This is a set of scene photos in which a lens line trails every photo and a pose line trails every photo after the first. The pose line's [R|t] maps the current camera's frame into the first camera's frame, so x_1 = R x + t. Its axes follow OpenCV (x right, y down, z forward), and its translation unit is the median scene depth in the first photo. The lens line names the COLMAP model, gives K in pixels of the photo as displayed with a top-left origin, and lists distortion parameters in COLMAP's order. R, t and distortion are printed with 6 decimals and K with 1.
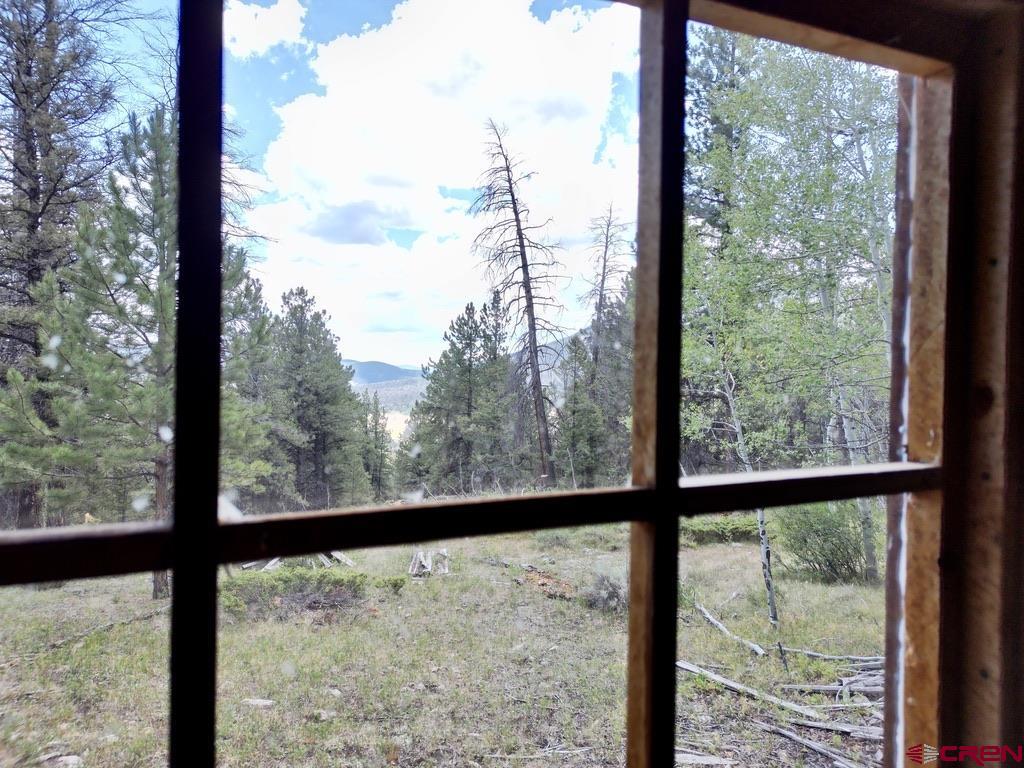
lens RADIAL K [[718.0, 0, 513.6], [0, 718.0, 386.1], [0, 0, 1]] dist [0.058329, -0.043153]
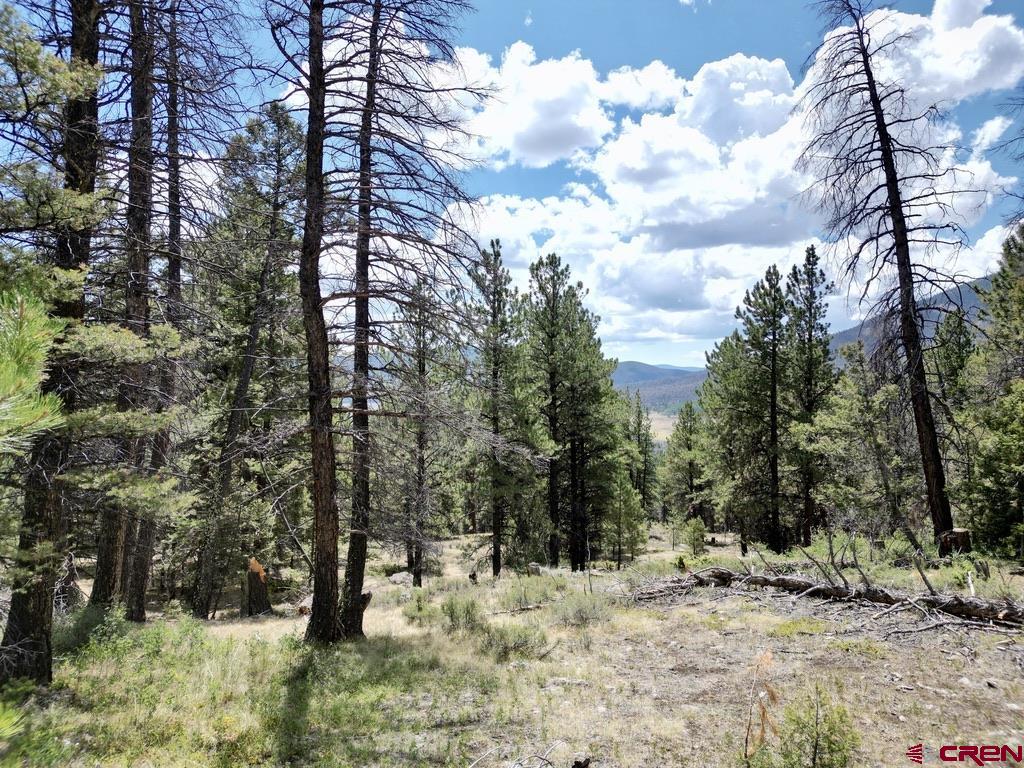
lens RADIAL K [[718.0, 0, 512.7], [0, 718.0, 384.7], [0, 0, 1]] dist [0.058329, -0.043153]
pose [[0.938873, -0.004587, -0.344233, -0.060353], [0.003514, 0.999987, -0.003740, 0.008206], [0.344246, 0.002302, 0.938877, 0.230099]]
